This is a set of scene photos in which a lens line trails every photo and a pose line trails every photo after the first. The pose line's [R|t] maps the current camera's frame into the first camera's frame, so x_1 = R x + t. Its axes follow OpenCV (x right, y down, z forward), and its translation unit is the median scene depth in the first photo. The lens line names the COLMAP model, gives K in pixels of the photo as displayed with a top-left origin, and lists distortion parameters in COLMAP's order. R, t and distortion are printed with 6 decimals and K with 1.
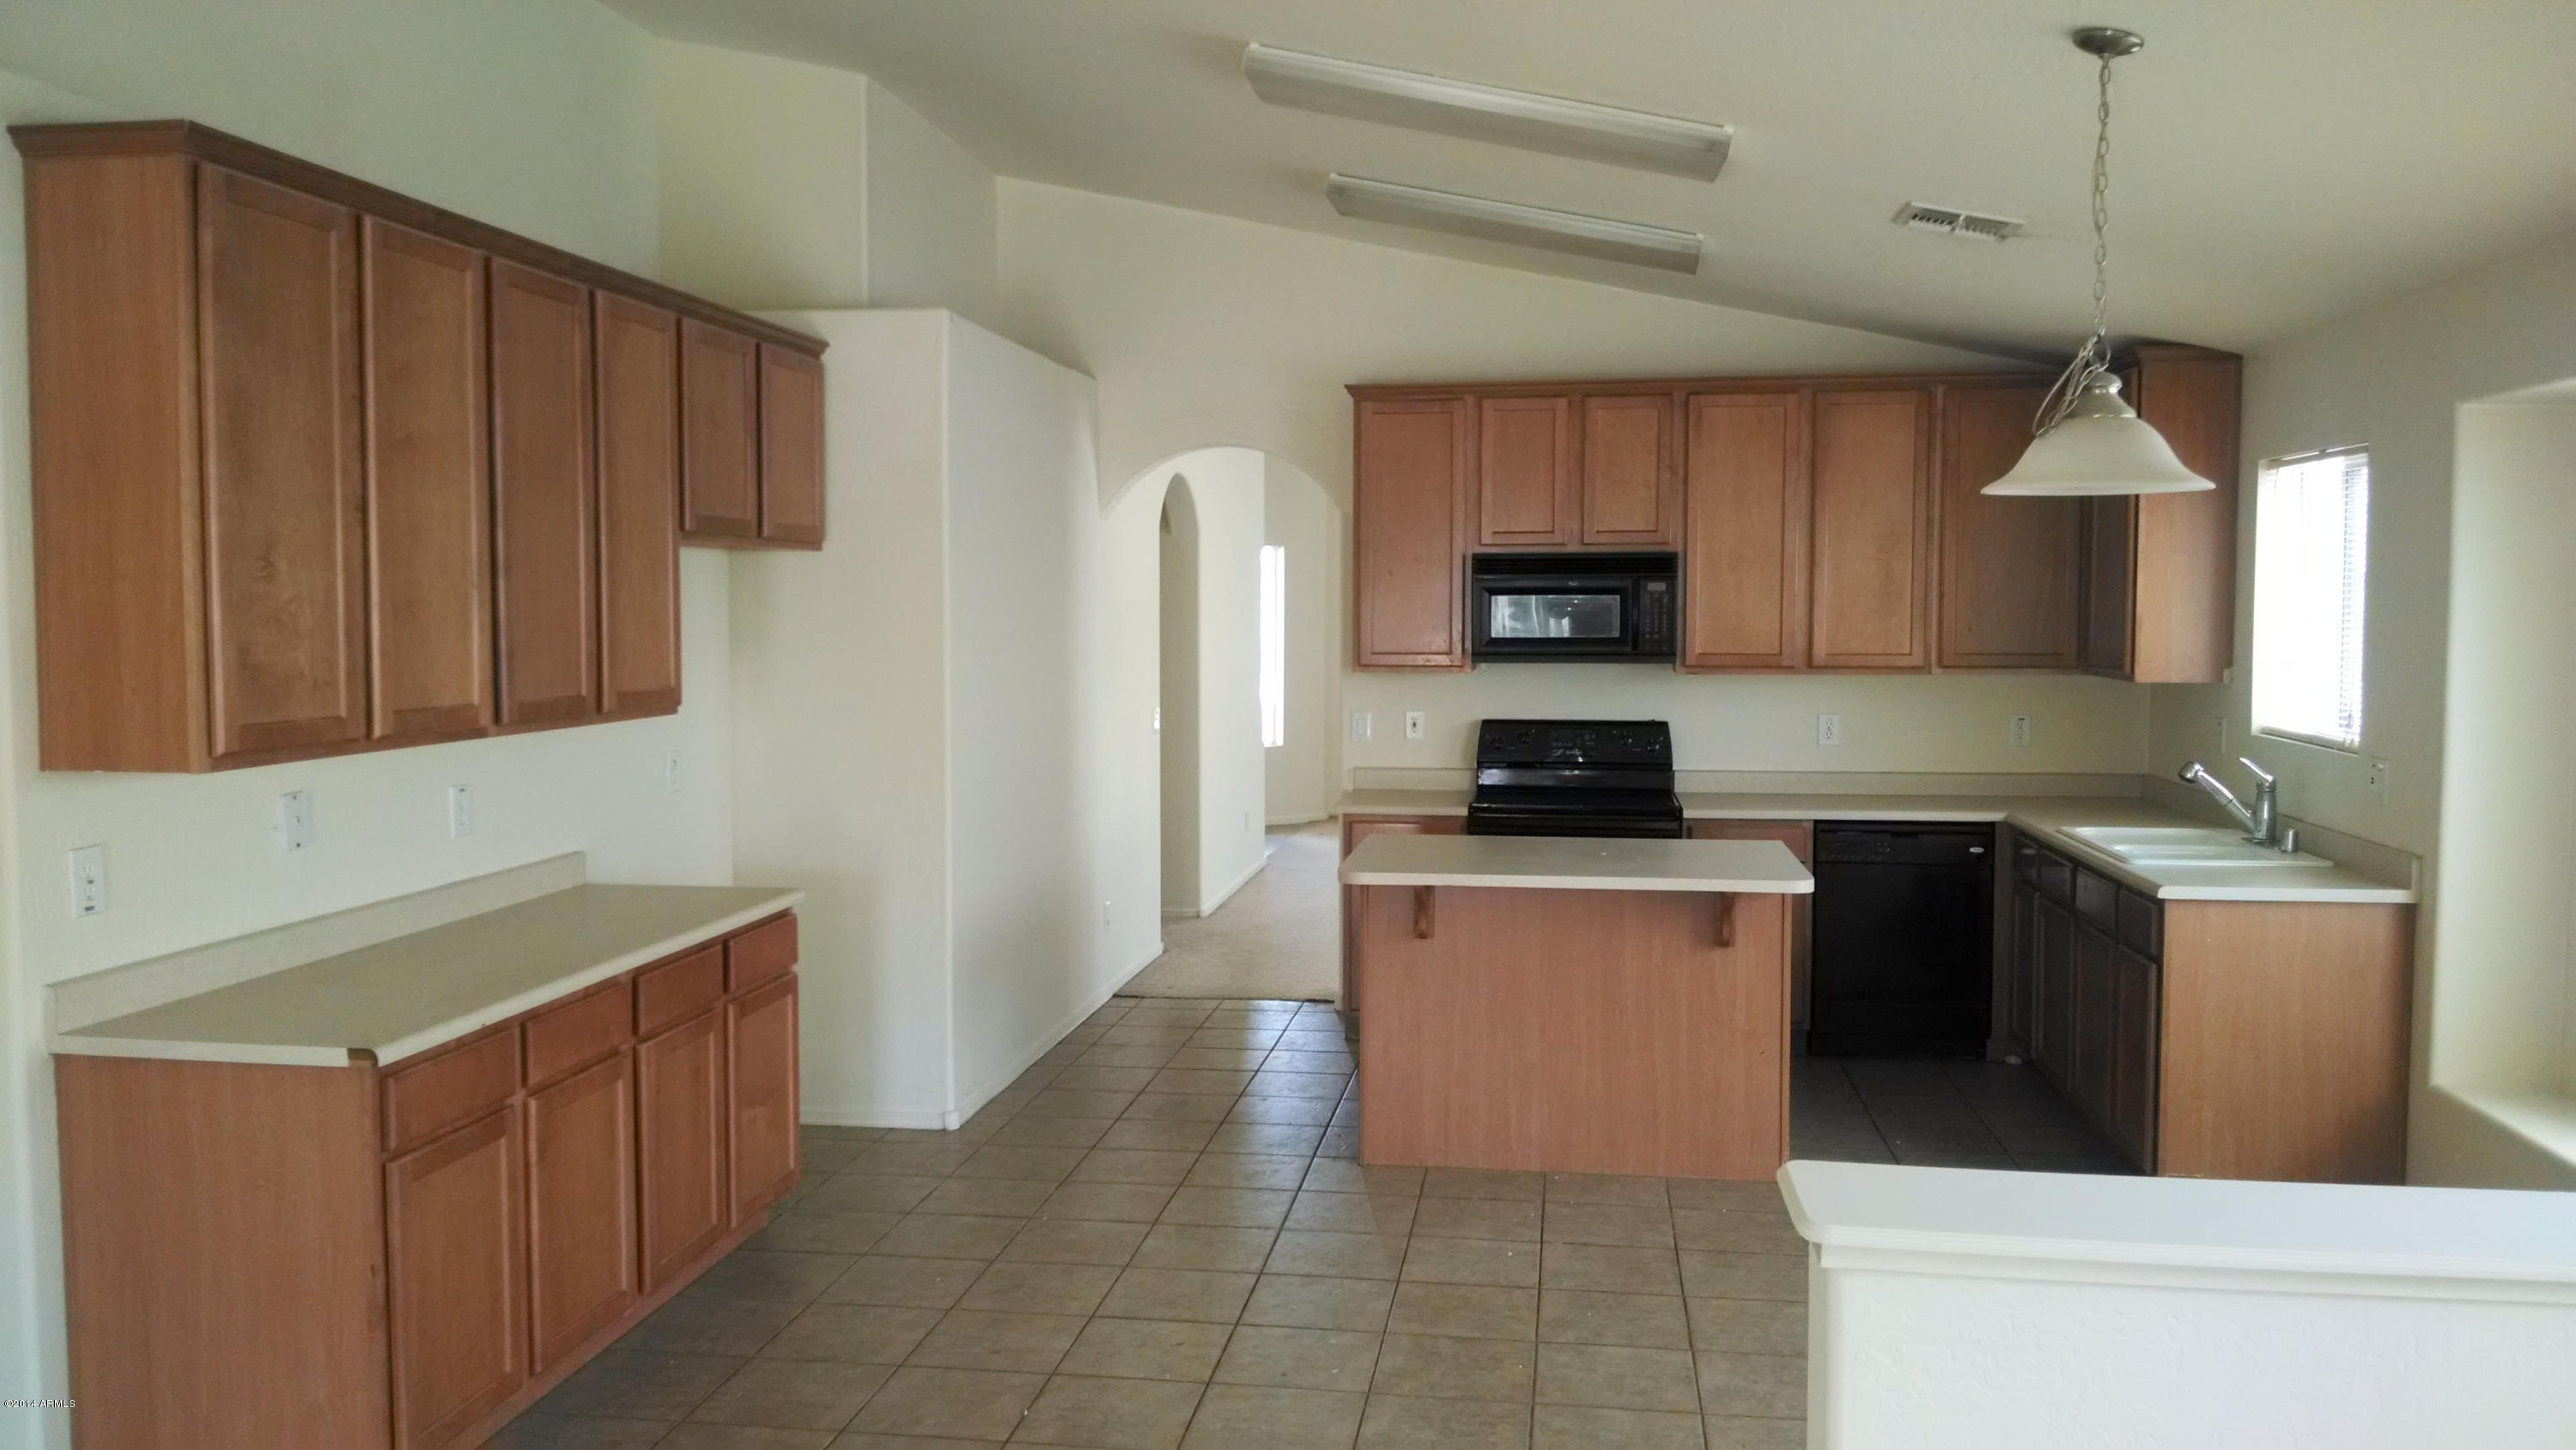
lens RADIAL K [[1945.8, 0, 1289.2], [0, 1945.8, 716.7], [0, 0, 1]] dist [0.003924, -0.041543]
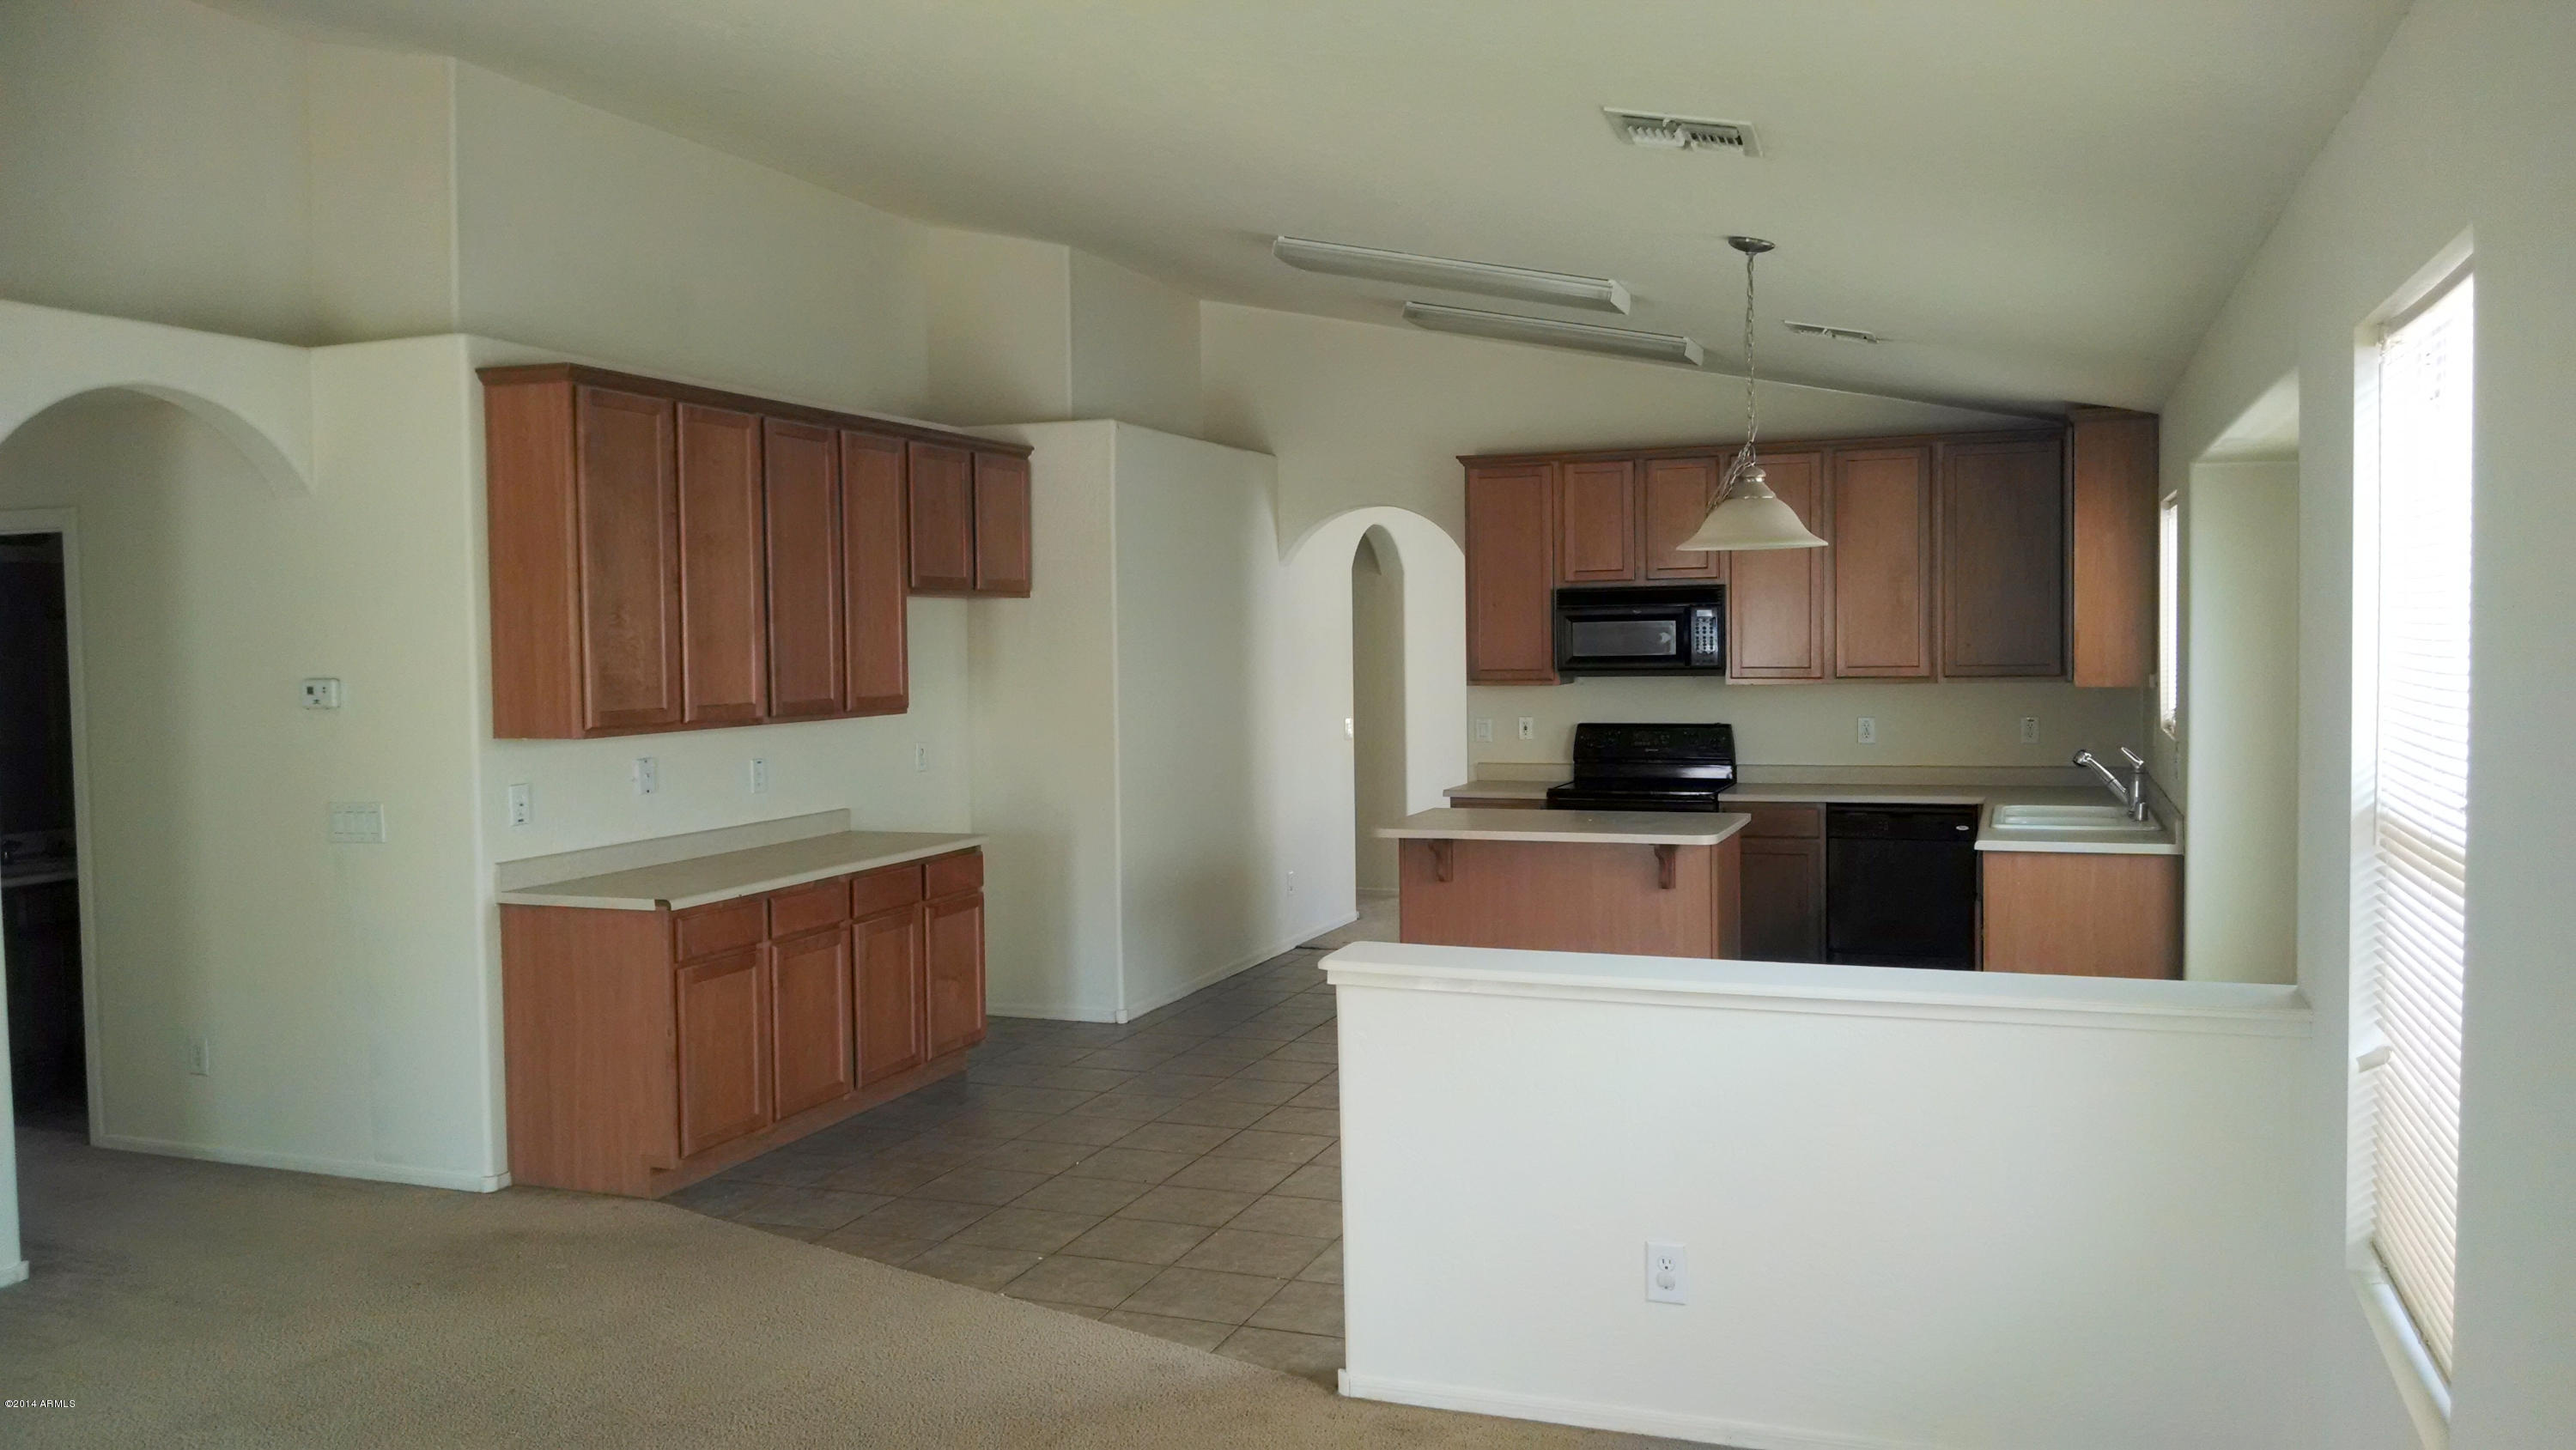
lens RADIAL K [[1945.8, 0, 1293.5], [0, 1945.8, 721.6], [0, 0, 1]] dist [0.003924, -0.041543]
pose [[0.977600, -0.003950, -0.210432, 0.234665], [0.001386, 0.999923, -0.012326, 0.019894], [0.210465, 0.011759, 0.977531, -0.307454]]
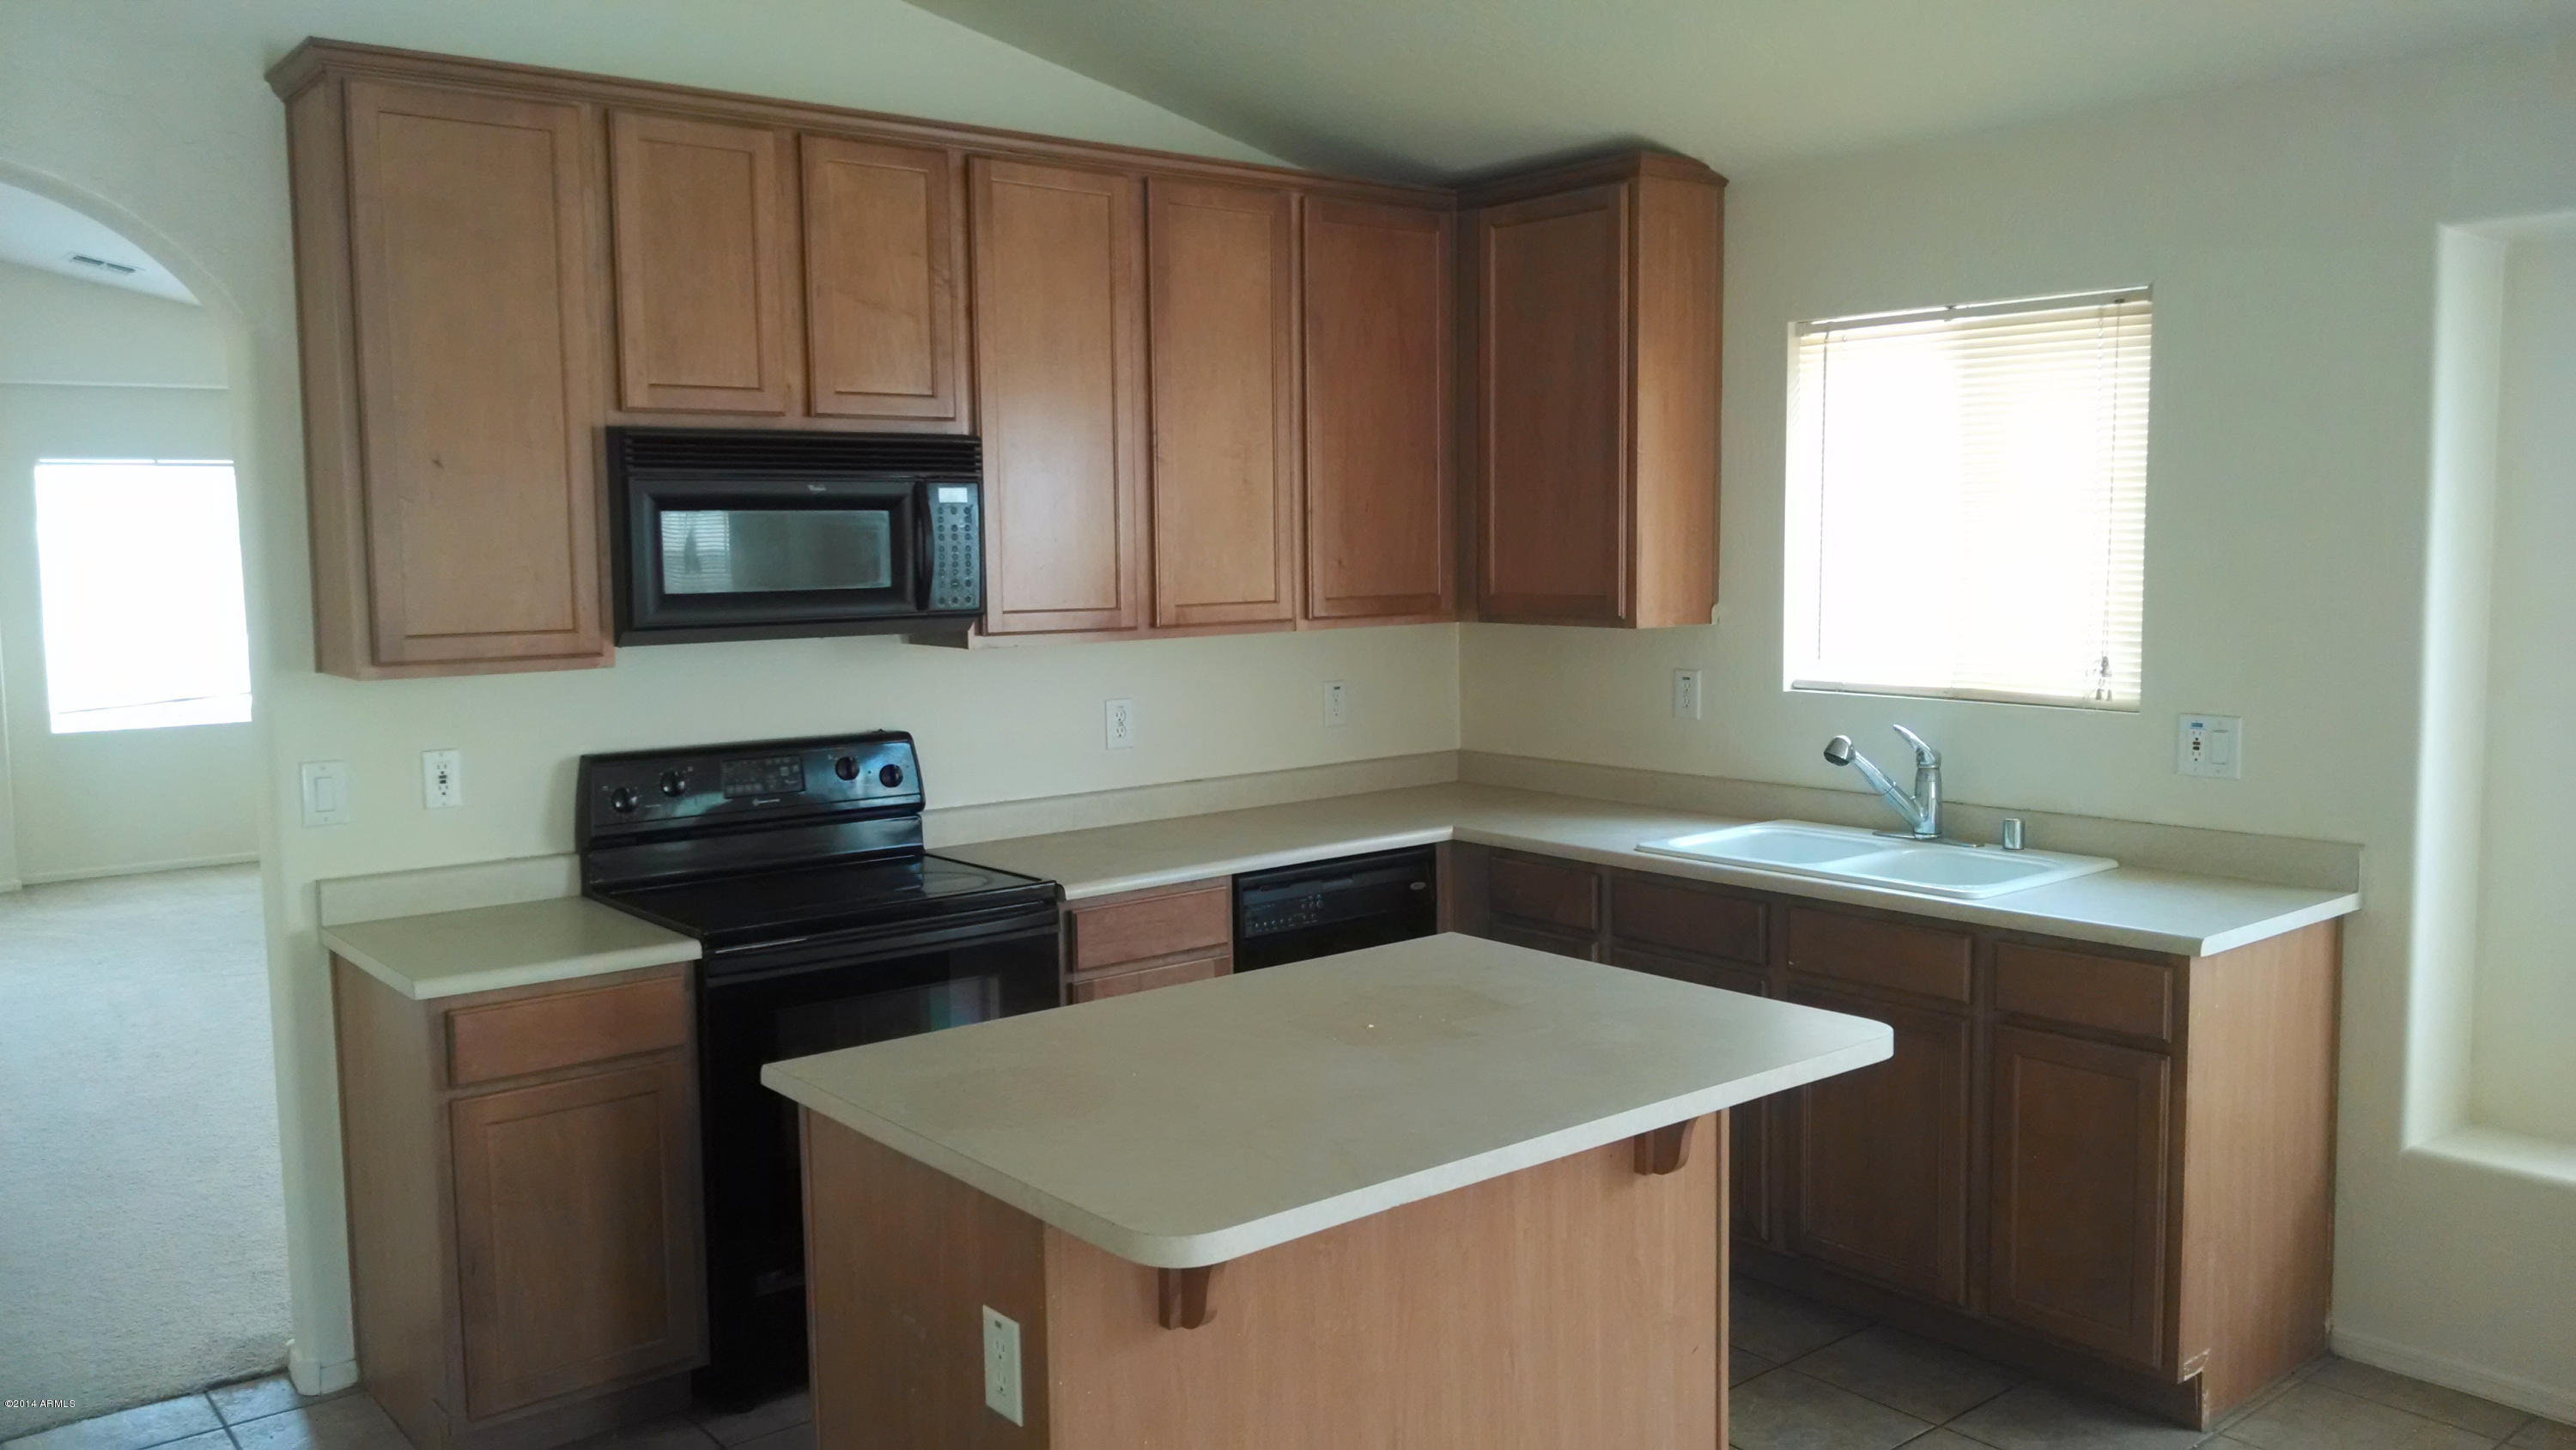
lens RADIAL K [[1945.8, 0, 1278.4], [0, 1945.8, 728.4], [0, 0, 1]] dist [0.003924, -0.041543]
pose [[0.683692, -0.078960, 0.725486, -0.193278], [0.055987, 0.996875, 0.055735, -0.031088], [-0.727620, 0.002512, 0.685976, 0.662613]]
